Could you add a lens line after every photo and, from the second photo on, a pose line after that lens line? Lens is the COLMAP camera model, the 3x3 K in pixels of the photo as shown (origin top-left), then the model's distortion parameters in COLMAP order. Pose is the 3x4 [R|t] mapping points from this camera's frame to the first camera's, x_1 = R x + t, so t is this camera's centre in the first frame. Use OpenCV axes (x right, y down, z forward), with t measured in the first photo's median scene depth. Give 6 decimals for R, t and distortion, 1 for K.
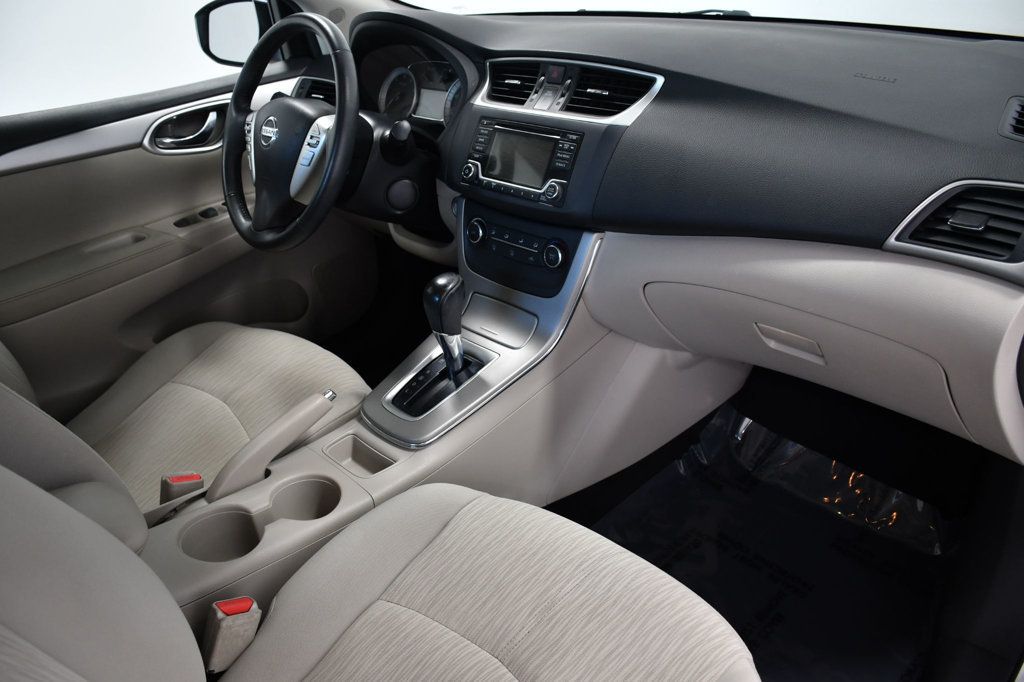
lens RADIAL K [[811.2, 0, 511.9], [0, 811.2, 336.4], [0, 0, 1]] dist [-0.087003, 0.011984]
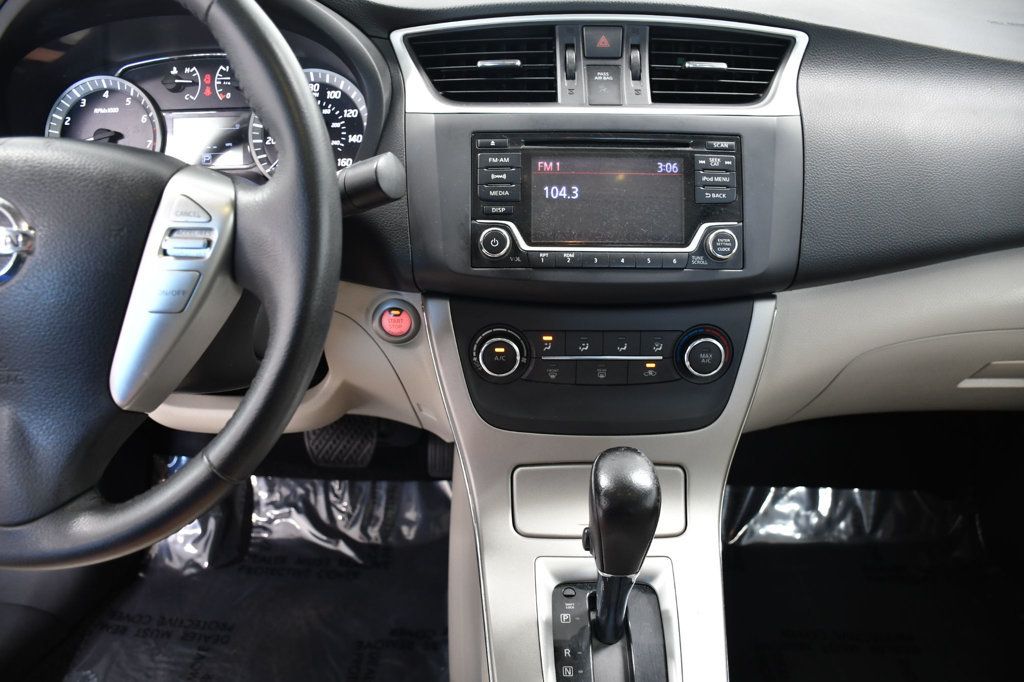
lens RADIAL K [[811.2, 0, 513.1], [0, 811.2, 331.8], [0, 0, 1]] dist [-0.087003, 0.011984]
pose [[0.690913, -0.262530, 0.673586, -0.409092], [0.288478, 0.954458, 0.076100, -0.192936], [-0.662887, 0.141736, 0.735181, 0.654330]]
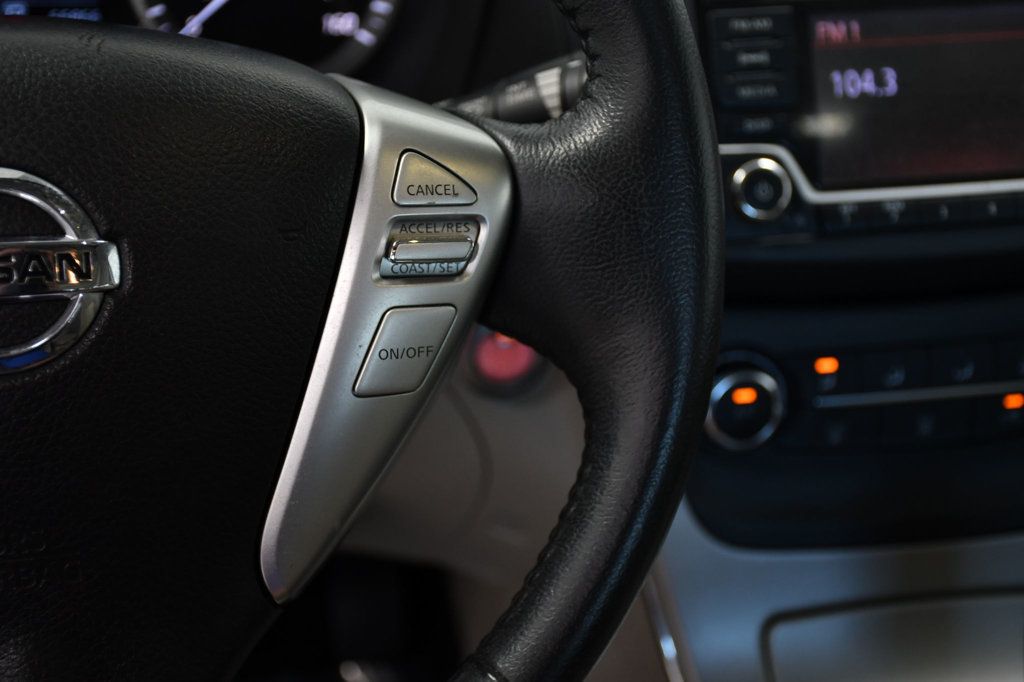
lens RADIAL K [[1786.3, 0, 511.9], [0, 1786.3, 343.3], [0, 0, 1]] dist [0.162783, 0.000000]
pose [[0.477202, -0.325922, 0.816121, -0.587182], [0.329107, 0.927380, 0.177918, -0.296195], [-0.814842, 0.183688, 0.549811, 0.788714]]
